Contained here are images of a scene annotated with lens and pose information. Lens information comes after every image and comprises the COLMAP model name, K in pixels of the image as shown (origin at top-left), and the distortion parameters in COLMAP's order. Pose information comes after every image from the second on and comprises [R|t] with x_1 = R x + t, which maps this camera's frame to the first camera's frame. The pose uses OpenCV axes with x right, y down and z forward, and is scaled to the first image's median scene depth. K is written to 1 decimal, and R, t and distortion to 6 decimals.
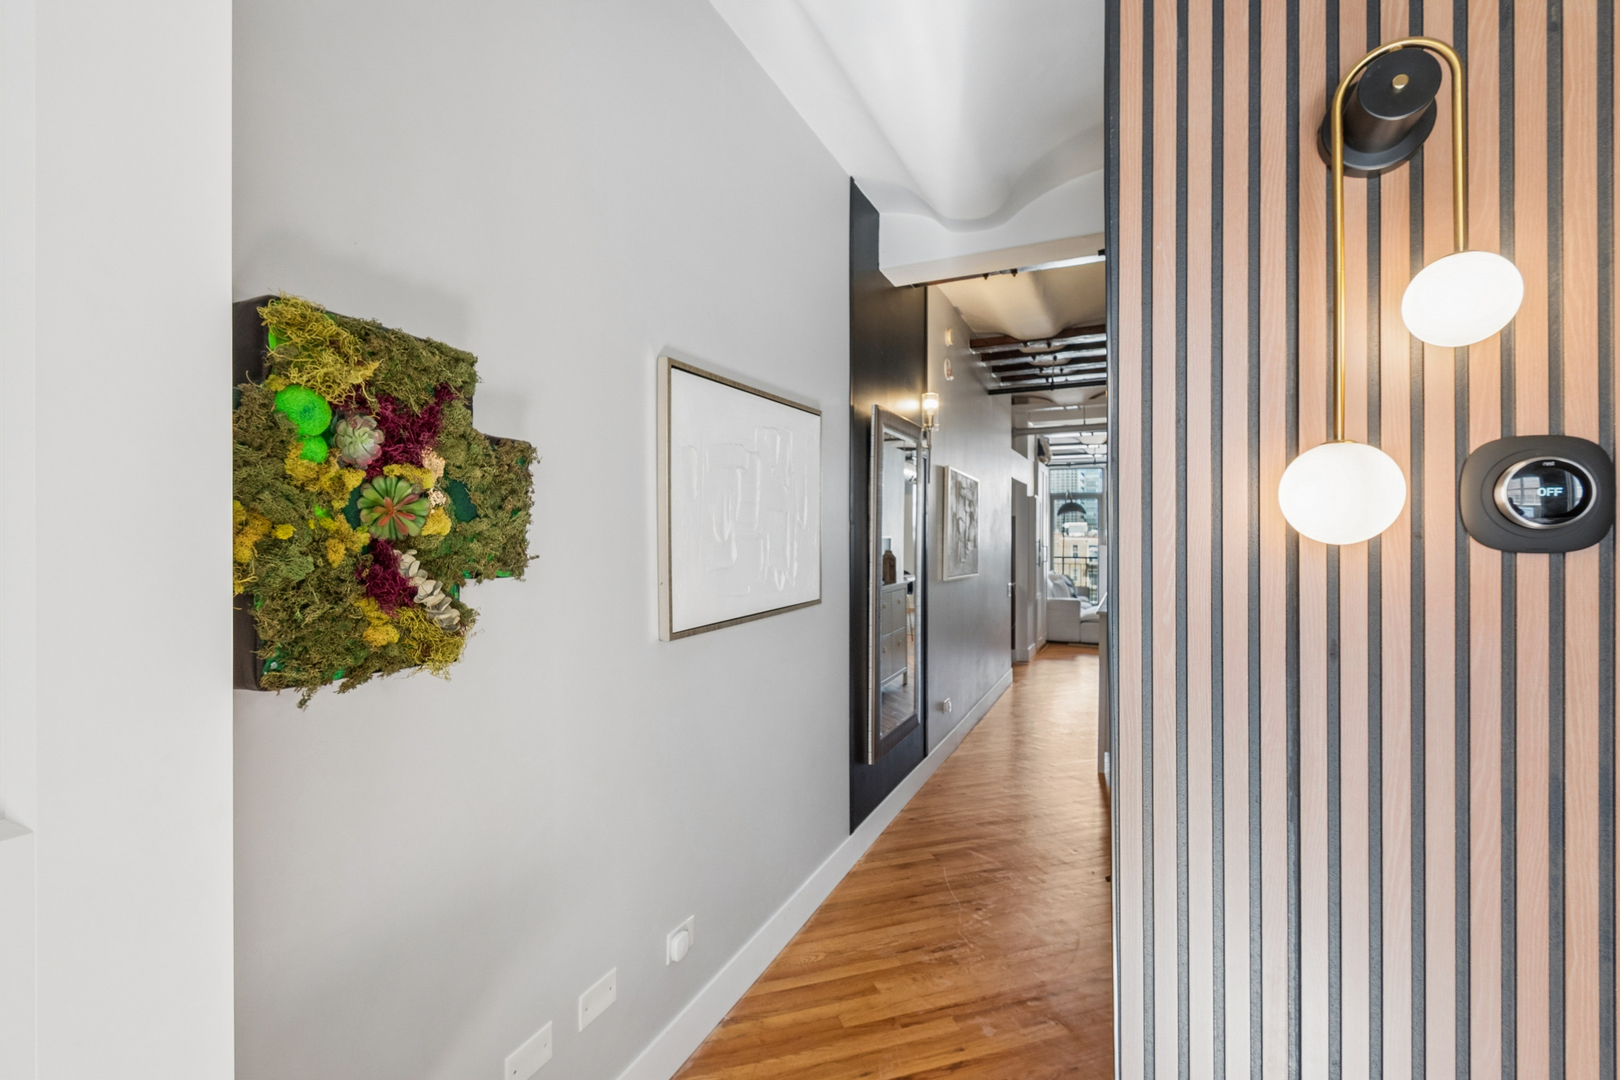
lens RADIAL K [[710.6, 0, 827.9], [0, 710.6, 531.5], [0, 0, 1]] dist [0.000907, -0.000775]
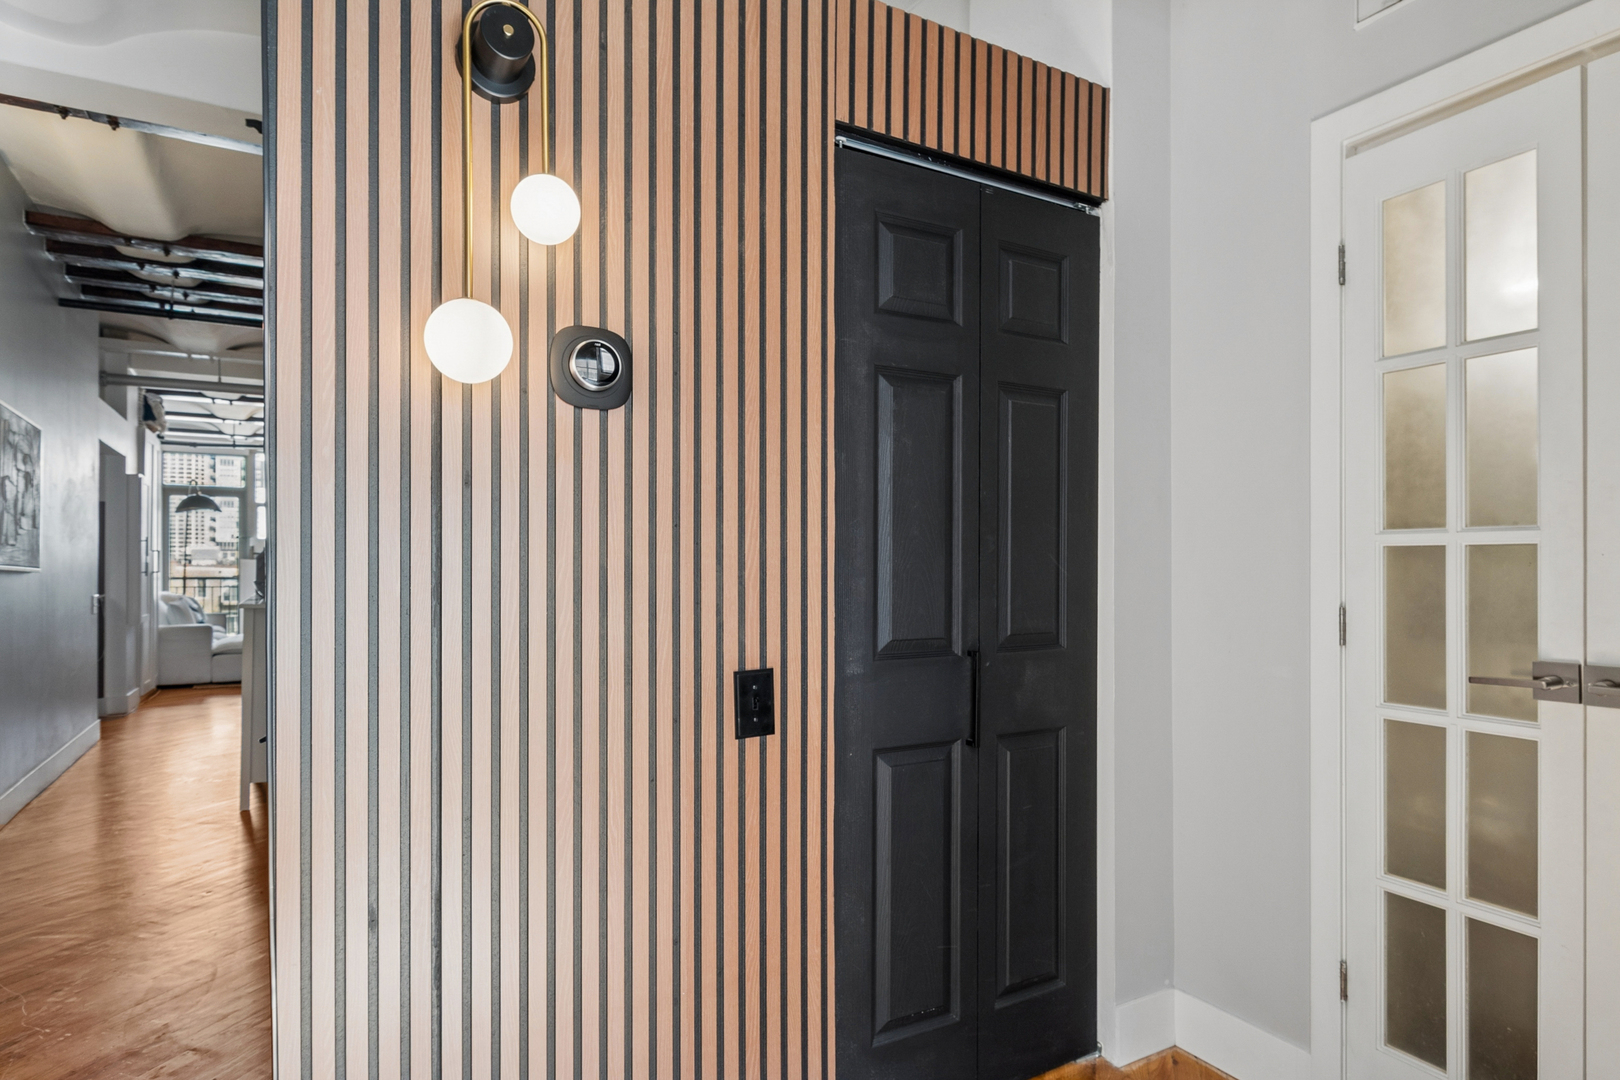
lens RADIAL K [[899.8, 0, 808.6], [0, 899.8, 574.6], [0, 0, 1]] dist [0.016929, -0.013288]
pose [[0.599467, 0.002828, 0.800394, -0.032662], [-0.003128, 0.999994, -0.001190, 0.062681], [-0.800393, -0.001791, 0.599473, -0.074432]]
